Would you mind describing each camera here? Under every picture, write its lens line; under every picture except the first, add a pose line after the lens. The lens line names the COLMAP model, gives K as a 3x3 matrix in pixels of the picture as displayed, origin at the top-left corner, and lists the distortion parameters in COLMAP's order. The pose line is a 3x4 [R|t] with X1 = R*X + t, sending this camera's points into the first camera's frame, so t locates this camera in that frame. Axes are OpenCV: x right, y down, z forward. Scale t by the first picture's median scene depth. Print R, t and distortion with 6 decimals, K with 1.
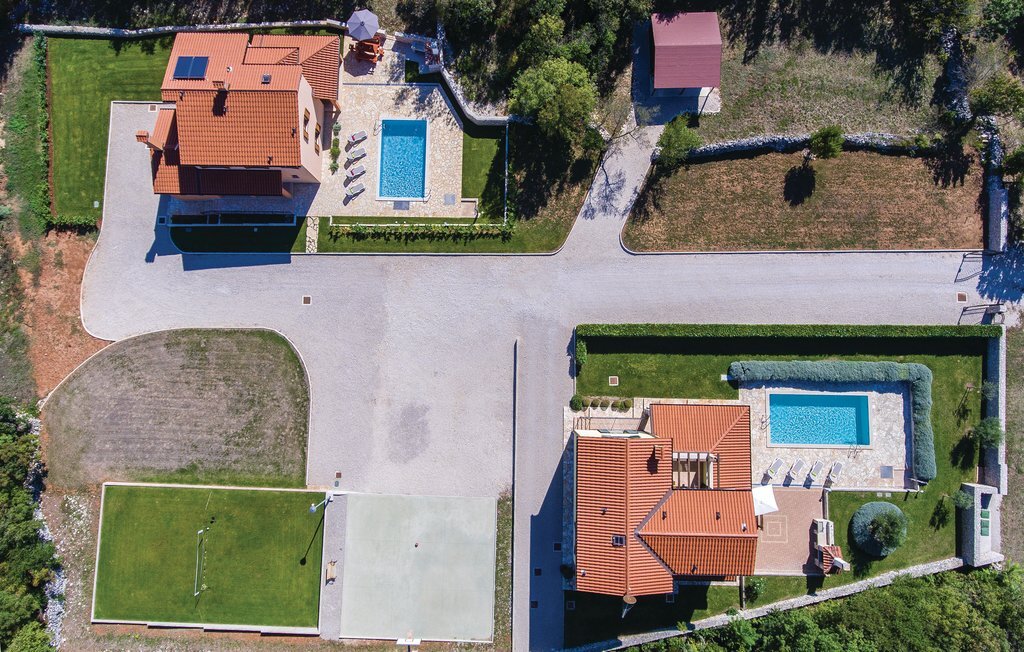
lens RADIAL K [[600.6, 0, 507.4], [0, 600.6, 320.4], [0, 0, 1]] dist [-0.005223, 0.004617]
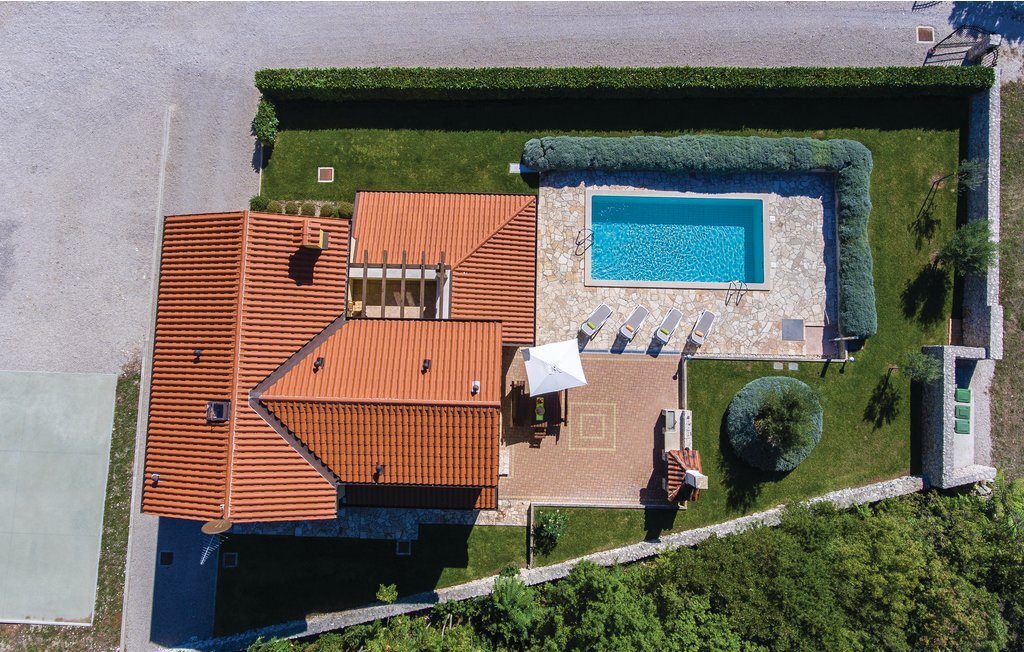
lens RADIAL K [[600.6, 0, 507.8], [0, 600.6, 324.9], [0, 0, 1]] dist [-0.005223, 0.004617]
pose [[0.999967, 0.006243, 0.005254, 0.341554], [-0.006216, 0.999968, -0.004994, 0.241072], [-0.005285, 0.004962, 0.999974, 0.410260]]
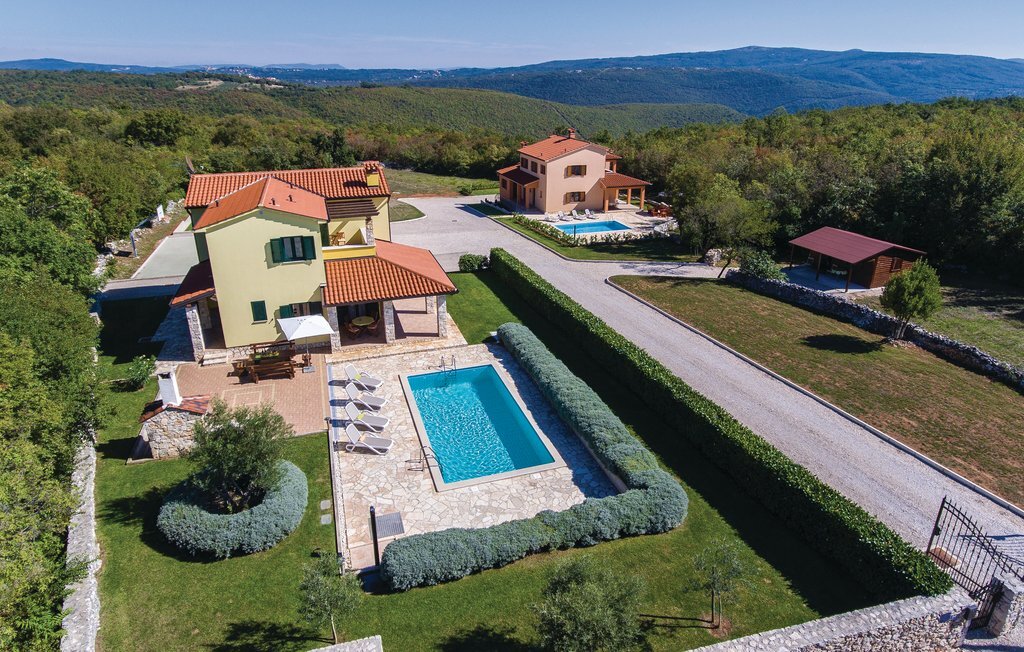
lens RADIAL K [[600.6, 0, 496.0], [0, 600.6, 317.1], [0, 0, 1]] dist [-0.005223, 0.004617]
pose [[0.308525, 0.363727, -0.878929, 0.894188], [-0.947248, 0.201797, -0.248997, 0.243290], [0.086798, 0.909385, 0.406799, 0.700167]]
